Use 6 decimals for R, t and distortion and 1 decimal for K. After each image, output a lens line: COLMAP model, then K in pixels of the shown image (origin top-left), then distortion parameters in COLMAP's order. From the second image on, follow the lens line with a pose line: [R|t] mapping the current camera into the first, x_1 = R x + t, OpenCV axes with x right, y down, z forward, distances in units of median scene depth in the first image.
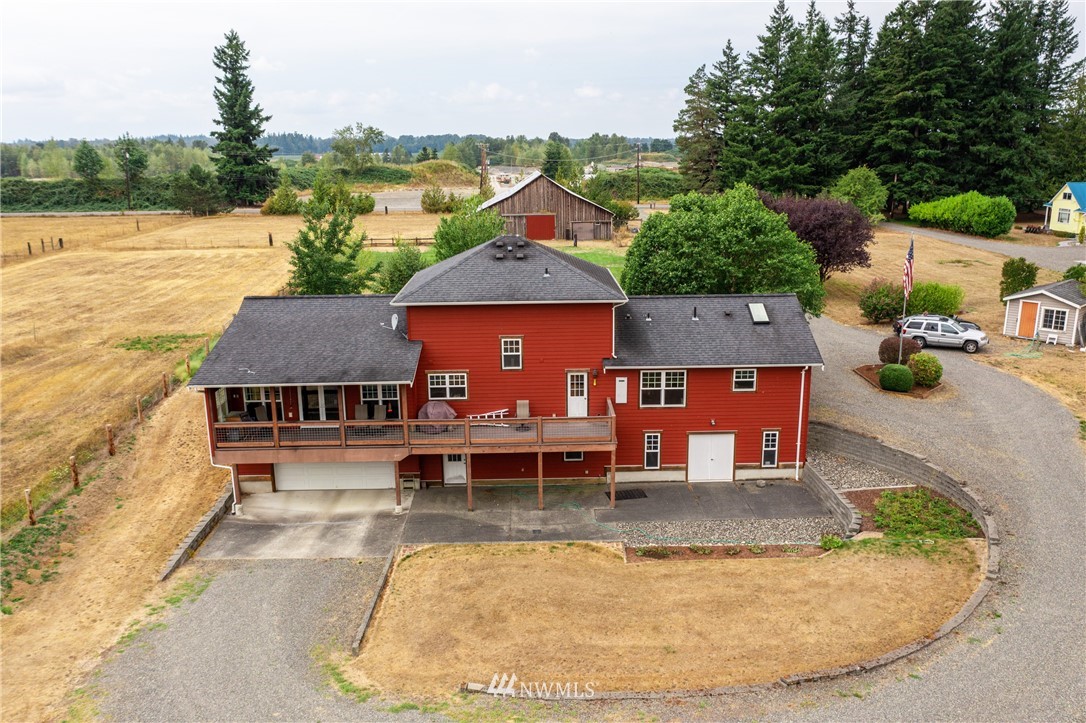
lens RADIAL K [[855.3, 0, 542.2], [0, 855.3, 362.3], [0, 0, 1]] dist [-0.008686, 0.003632]
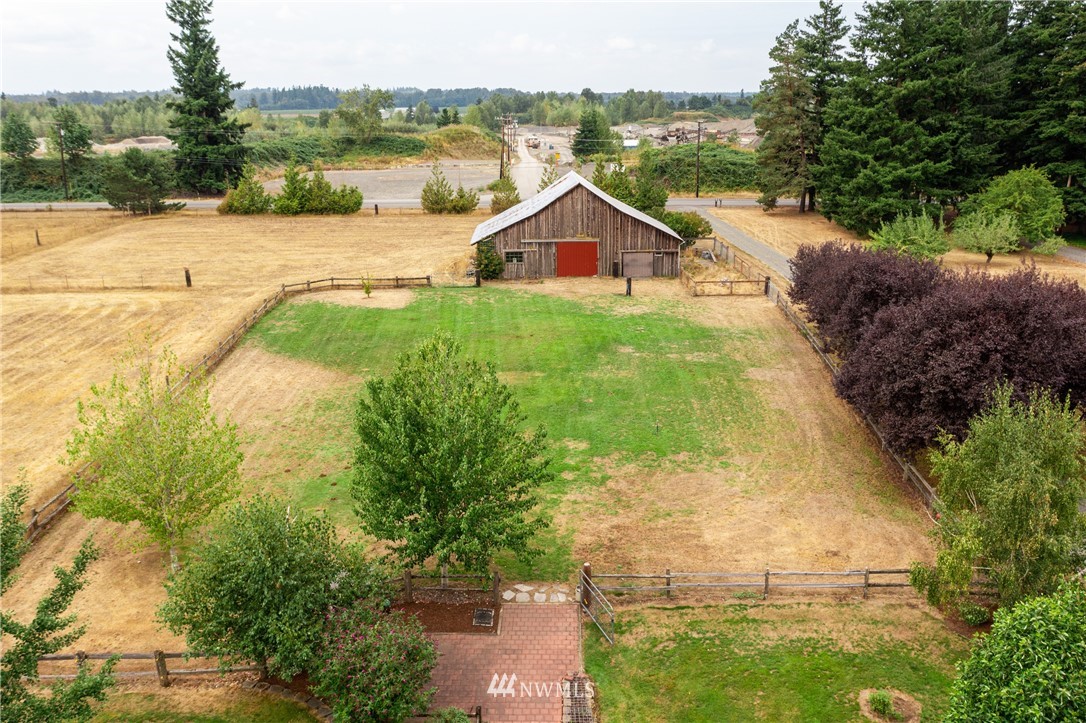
lens RADIAL K [[855.3, 0, 544.1], [0, 855.3, 362.6], [0, 0, 1]] dist [-0.008686, 0.003632]
pose [[0.999455, 0.013887, -0.029939, -0.004859], [-0.012335, 0.998601, 0.051425, -0.079936], [0.030612, -0.051027, 0.998228, 0.219384]]
